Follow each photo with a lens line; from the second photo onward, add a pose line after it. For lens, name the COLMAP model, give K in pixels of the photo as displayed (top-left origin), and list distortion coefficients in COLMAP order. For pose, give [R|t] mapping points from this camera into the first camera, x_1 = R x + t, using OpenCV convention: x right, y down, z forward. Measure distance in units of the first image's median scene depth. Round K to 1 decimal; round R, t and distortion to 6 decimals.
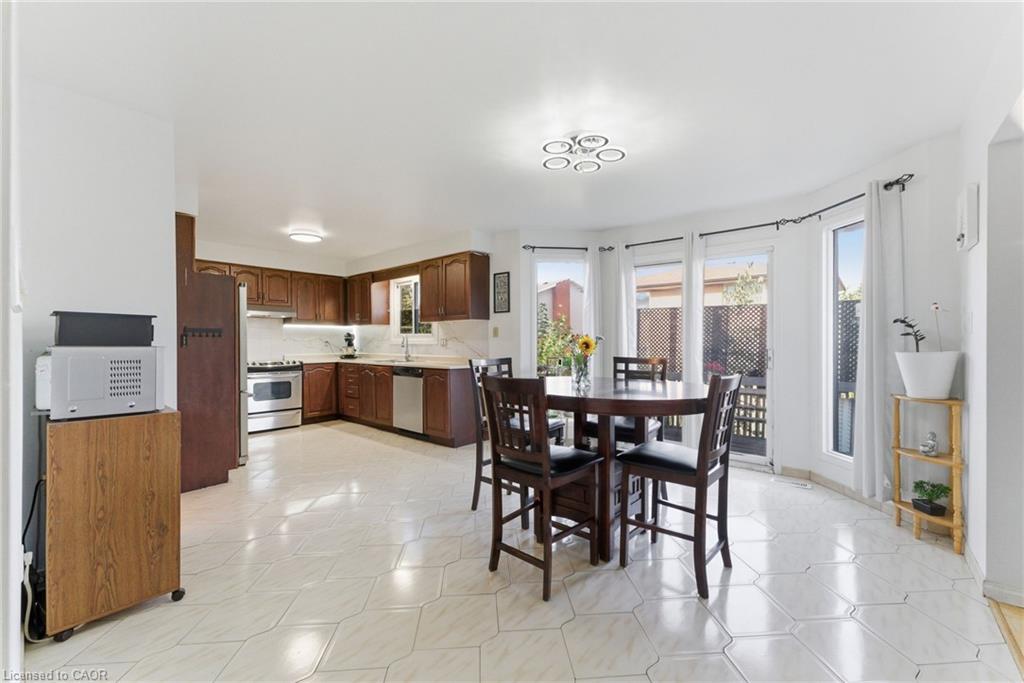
lens RADIAL K [[411.7, 0, 513.1], [0, 411.7, 344.3], [0, 0, 1]] dist [-0.005929, 0.002200]
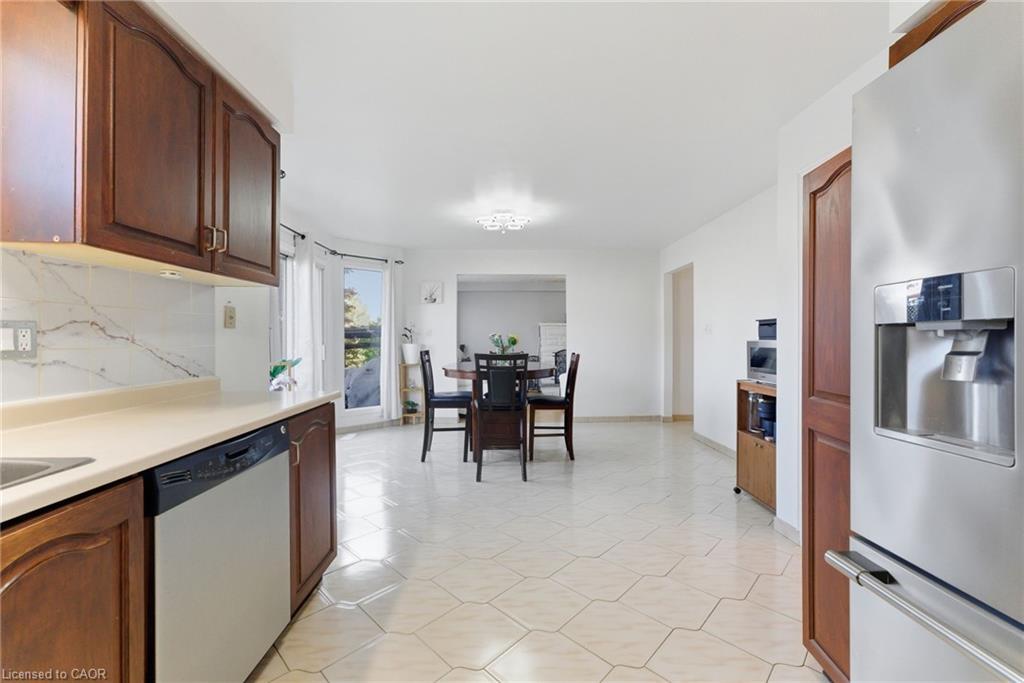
lens RADIAL K [[411.7, 0, 513.9], [0, 411.7, 339.6], [0, 0, 1]] dist [-0.005929, 0.002200]
pose [[-0.653736, 0.001573, 0.756721, -0.477221], [0.008347, 0.999952, 0.005132, -0.003634], [-0.756677, 0.009671, -0.653718, 0.885498]]
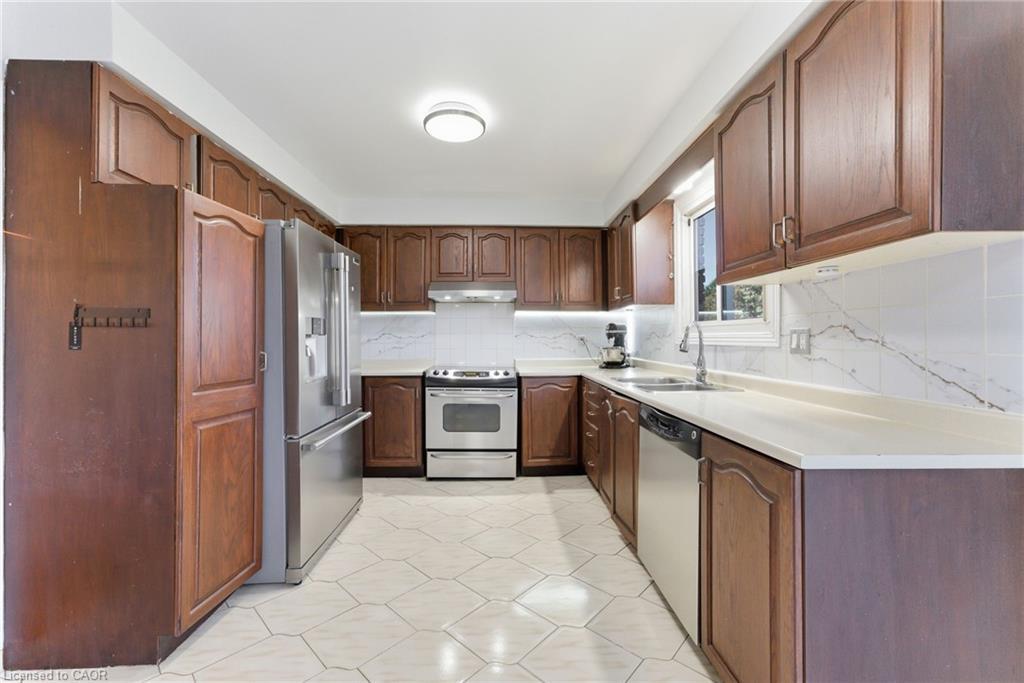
lens RADIAL K [[411.7, 0, 512.7], [0, 411.7, 343.1], [0, 0, 1]] dist [-0.005929, 0.002200]
pose [[0.675106, 0.010264, -0.737650, -0.076709], [-0.006665, 0.999947, 0.007814, -0.004230], [0.737691, -0.000359, 0.675139, 0.574392]]
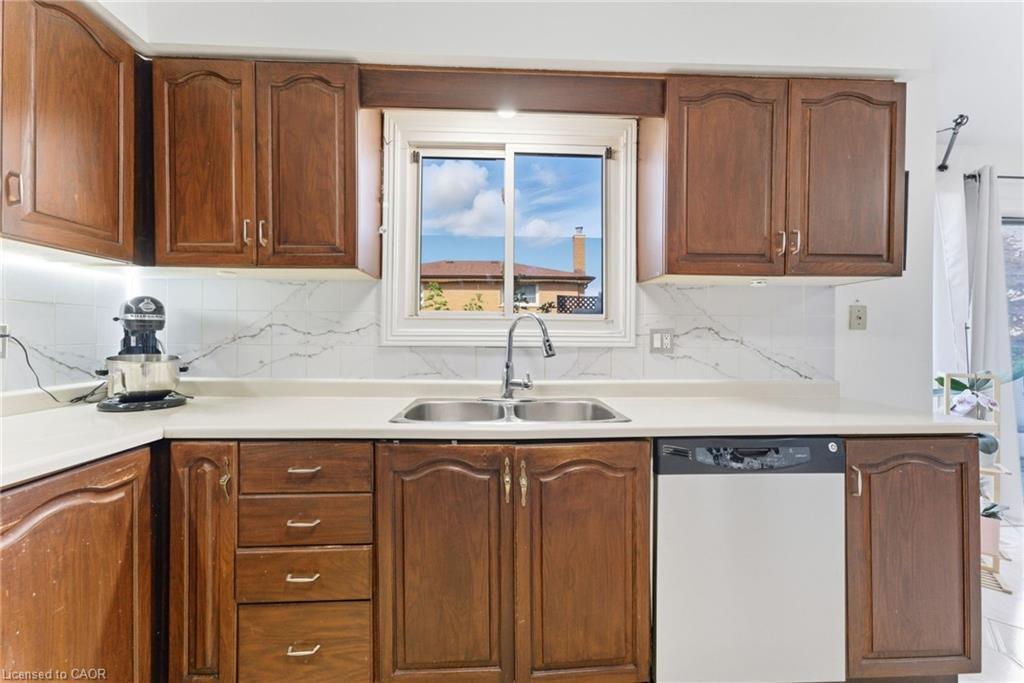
lens RADIAL K [[411.7, 0, 512.5], [0, 411.7, 341.3], [0, 0, 1]] dist [-0.005929, 0.002200]
pose [[0.738599, 0.002023, 0.674142, -0.464107], [-0.001010, 0.999998, -0.001894, -0.003537], [-0.674144, 0.000718, 0.738599, 0.779988]]
